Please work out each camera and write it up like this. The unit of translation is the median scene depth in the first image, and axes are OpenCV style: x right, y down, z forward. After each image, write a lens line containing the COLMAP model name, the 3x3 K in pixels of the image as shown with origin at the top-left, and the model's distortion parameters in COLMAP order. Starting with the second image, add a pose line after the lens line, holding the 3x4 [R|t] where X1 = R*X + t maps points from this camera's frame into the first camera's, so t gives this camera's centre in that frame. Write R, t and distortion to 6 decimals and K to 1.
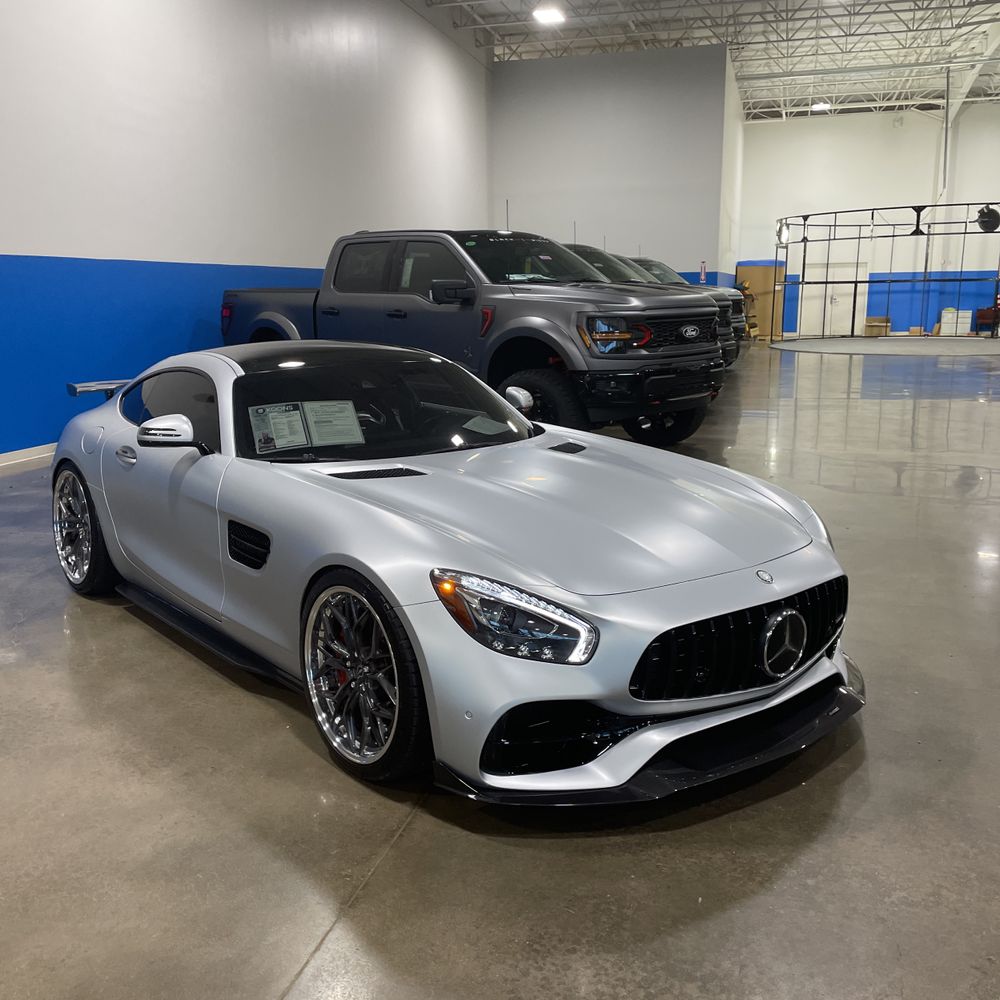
lens RADIAL K [[1001.0, 0, 500.0], [0, 1001.0, 500.0], [0, 0, 1]] dist [0.119531, -0.155630]
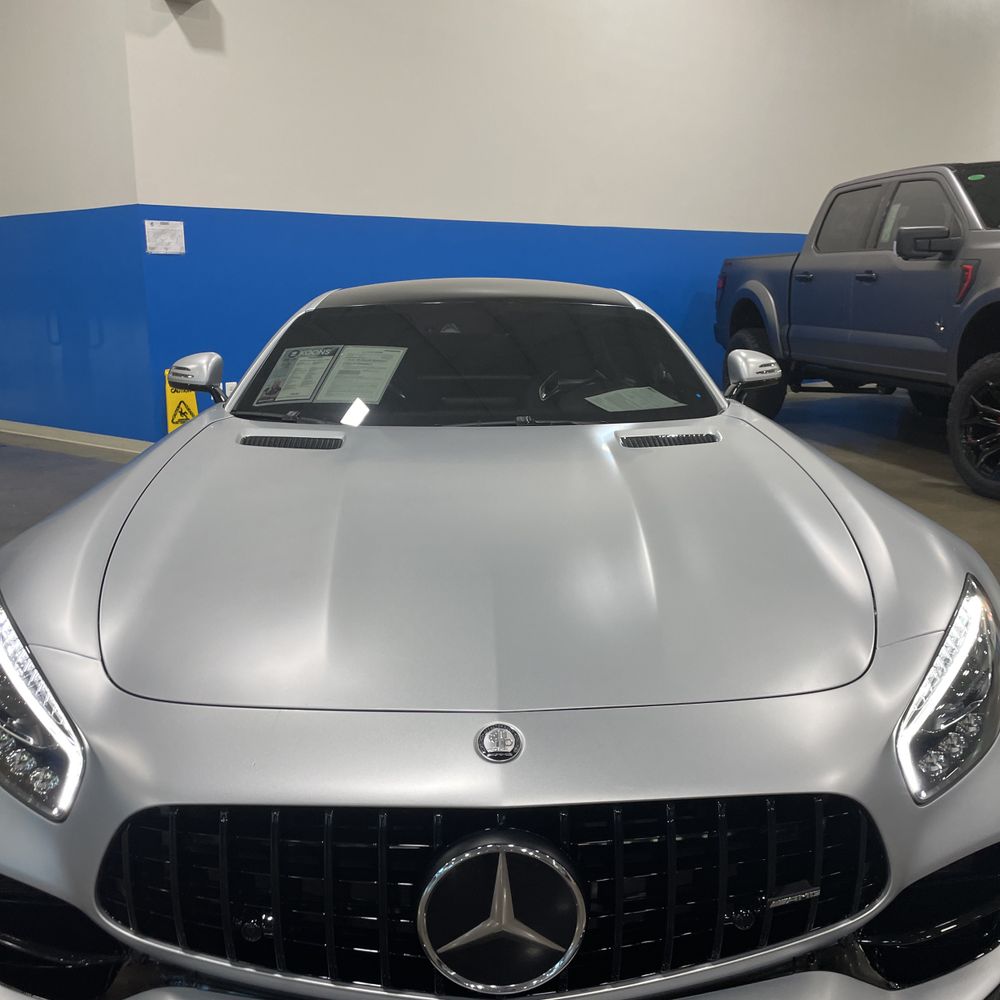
lens RADIAL K [[1001.8, 0, 506.8], [0, 1001.8, 489.7], [0, 0, 1]] dist [0.117967, -0.175157]
pose [[0.792918, 0.123077, -0.596769, 0.174973], [-0.126738, 0.991281, 0.036046, -0.015845], [0.596002, 0.047052, 0.801603, 0.227429]]
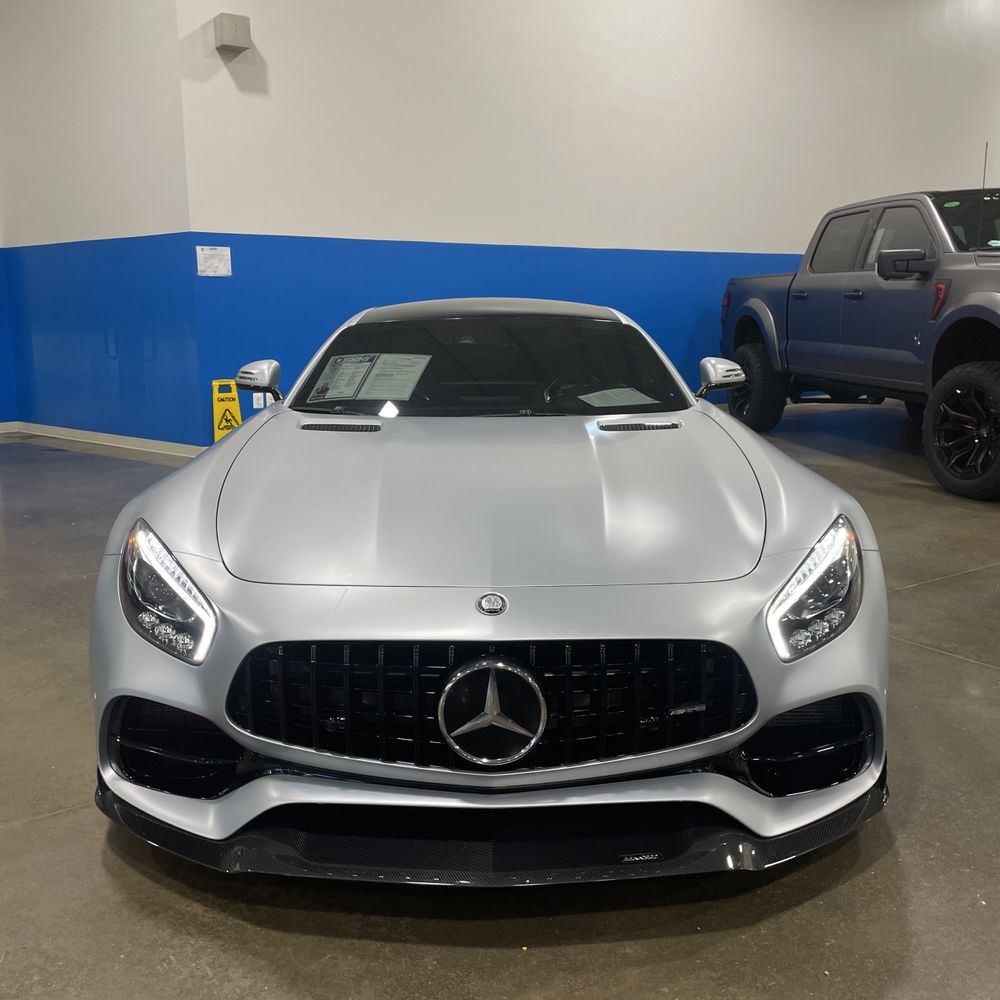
lens RADIAL K [[1003.2, 0, 495.0], [0, 1003.2, 488.1], [0, 0, 1]] dist [0.100281, -0.143349]
pose [[0.771766, 0.115354, -0.625357, 0.227843], [-0.130274, 0.991232, 0.022070, -0.004558], [0.622420, 0.064435, 0.780027, 0.171178]]
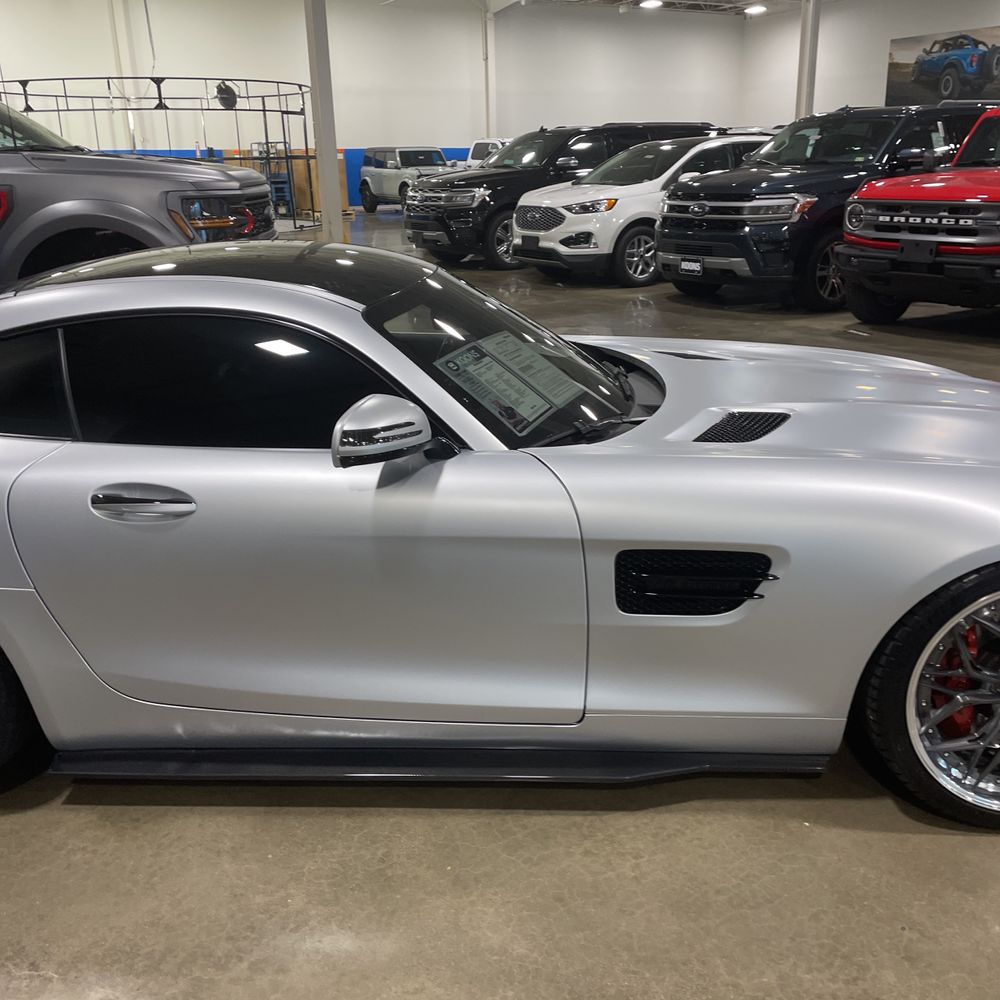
lens RADIAL K [[1004.1, 0, 514.2], [0, 1004.1, 488.4], [0, 0, 1]] dist [0.101862, -0.138550]
pose [[0.668067, -0.232167, 0.706955, -0.303496], [0.162360, 0.972668, 0.165999, -0.052232], [-0.726172, 0.003883, 0.687502, 0.273047]]
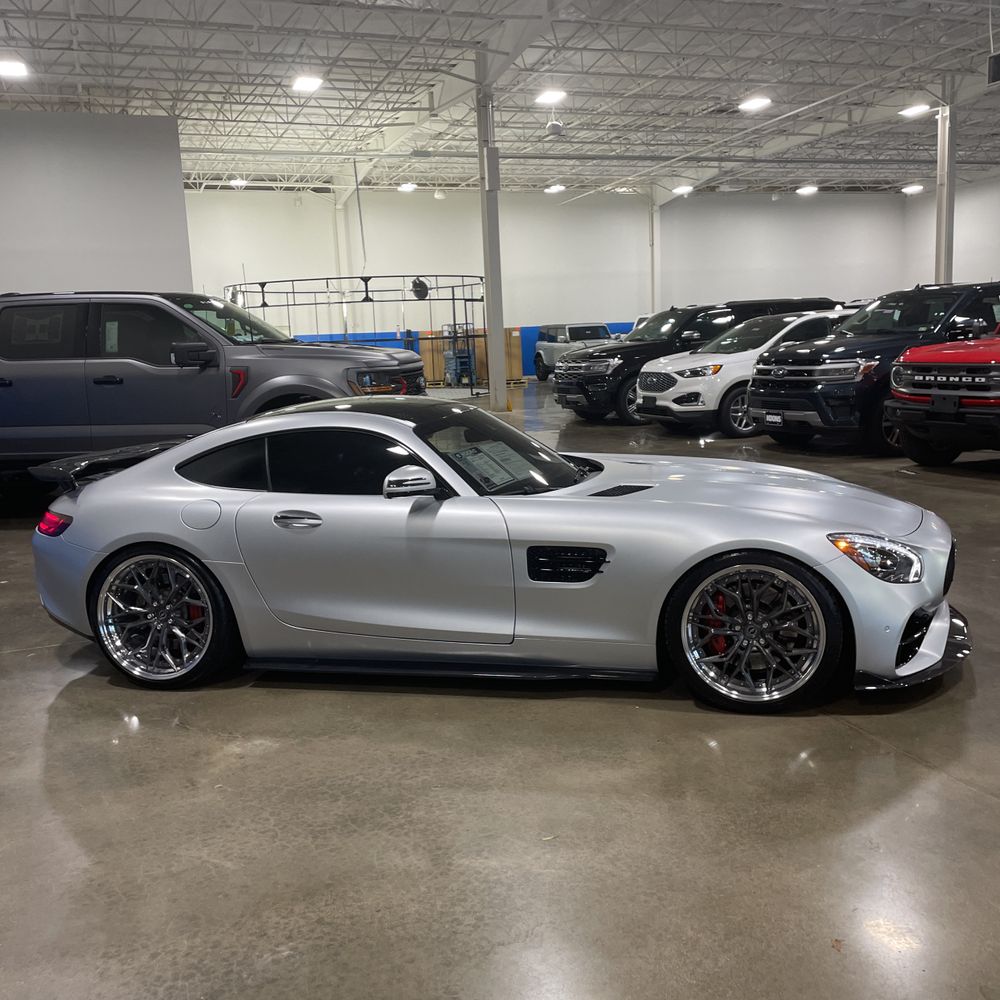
lens RADIAL K [[1001.8, 0, 506.8], [0, 1001.8, 489.7], [0, 0, 1]] dist [0.117967, -0.175157]
pose [[0.796088, -0.114794, 0.594193, -0.401571], [0.156586, 0.987481, -0.019016, -0.010936], [-0.584572, 0.108180, 0.804097, 0.046333]]
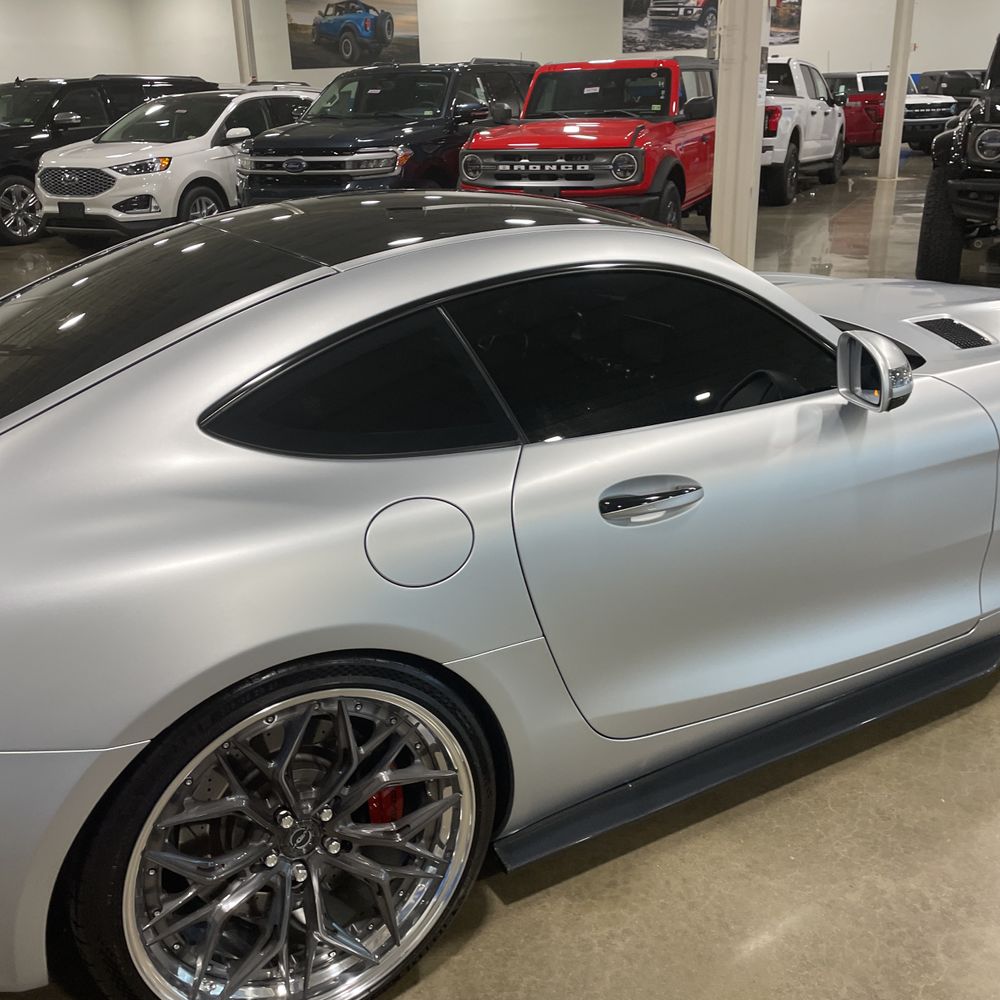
lens RADIAL K [[1005.0, 0, 493.4], [0, 1005.0, 485.7], [0, 0, 1]] dist [0.094321, -0.123305]
pose [[0.168940, -0.340012, 0.925122, -0.382470], [0.225268, 0.927090, 0.299598, -0.093006], [-0.959538, 0.157786, 0.233217, 0.493949]]
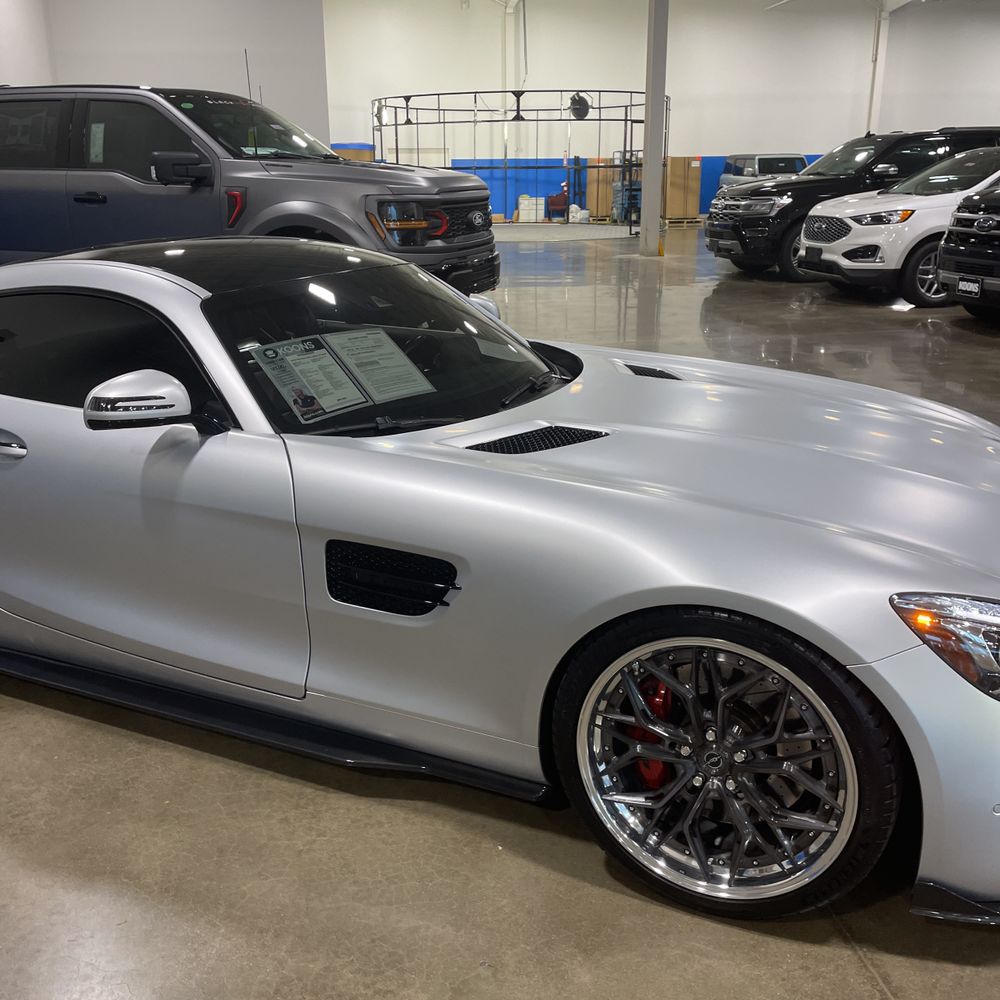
lens RADIAL K [[1005.0, 0, 493.4], [0, 1005.0, 485.7], [0, 0, 1]] dist [0.094321, -0.123305]
pose [[0.903605, -0.124095, 0.409998, -0.180697], [0.086218, 0.990219, 0.109694, -0.030351], [-0.419600, -0.063771, 0.905466, 0.172740]]
